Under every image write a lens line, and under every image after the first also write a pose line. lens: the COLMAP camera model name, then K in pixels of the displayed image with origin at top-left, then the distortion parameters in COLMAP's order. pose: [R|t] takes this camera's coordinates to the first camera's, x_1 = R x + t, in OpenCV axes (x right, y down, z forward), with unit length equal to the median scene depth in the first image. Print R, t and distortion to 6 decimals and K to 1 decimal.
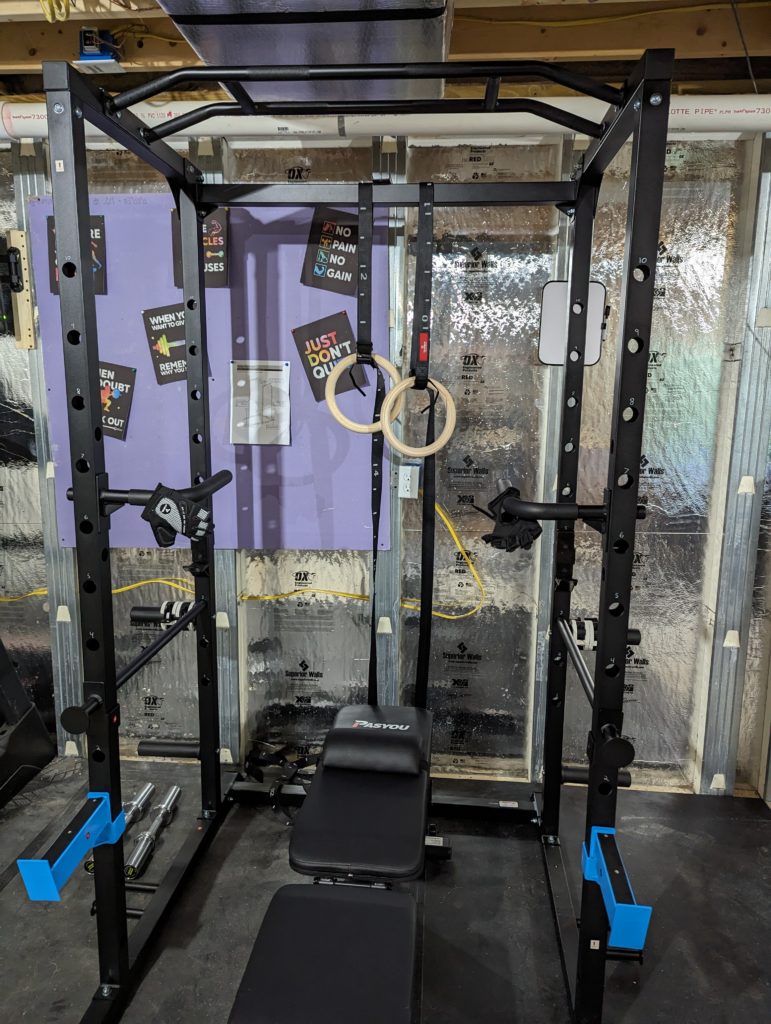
lens RADIAL K [[722.9, 0, 384.9], [0, 722.9, 511.4], [0, 0, 1]] dist [0.059207, -0.048690]
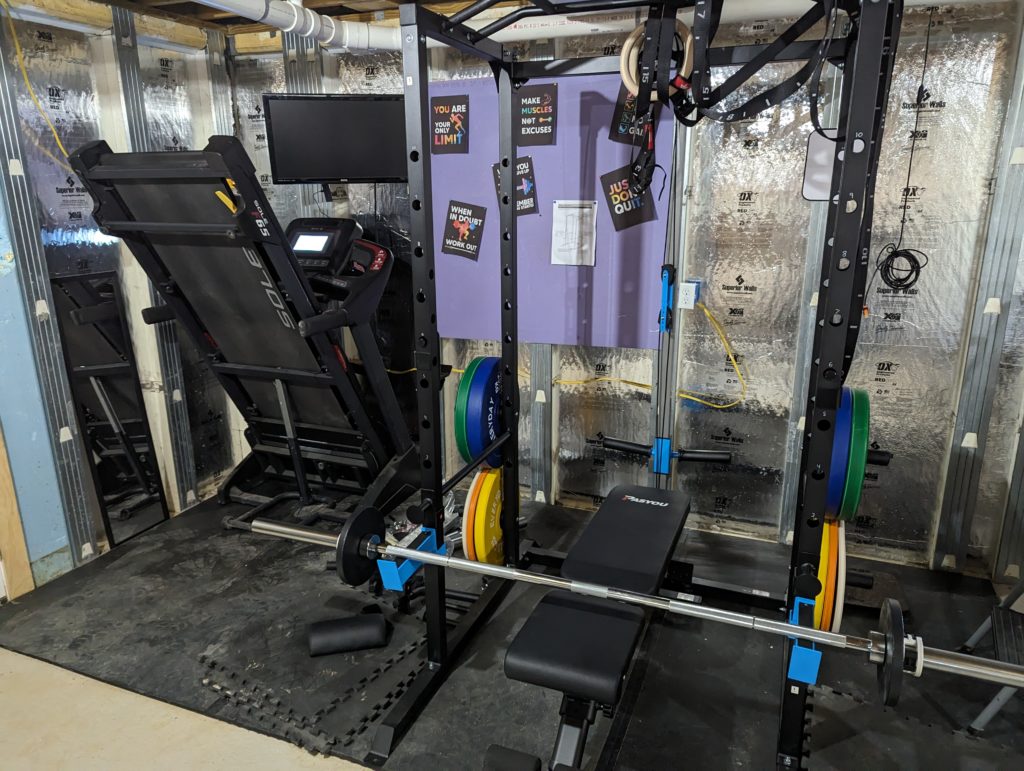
lens RADIAL K [[722.9, 0, 513.0], [0, 722.9, 384.0], [0, 0, 1]] dist [0.059207, -0.048690]
pose [[0.955327, 0.060614, -0.289270, 0.117879], [-0.035669, 0.995235, 0.090744, 0.007437], [0.293392, -0.076372, 0.952937, -0.302696]]
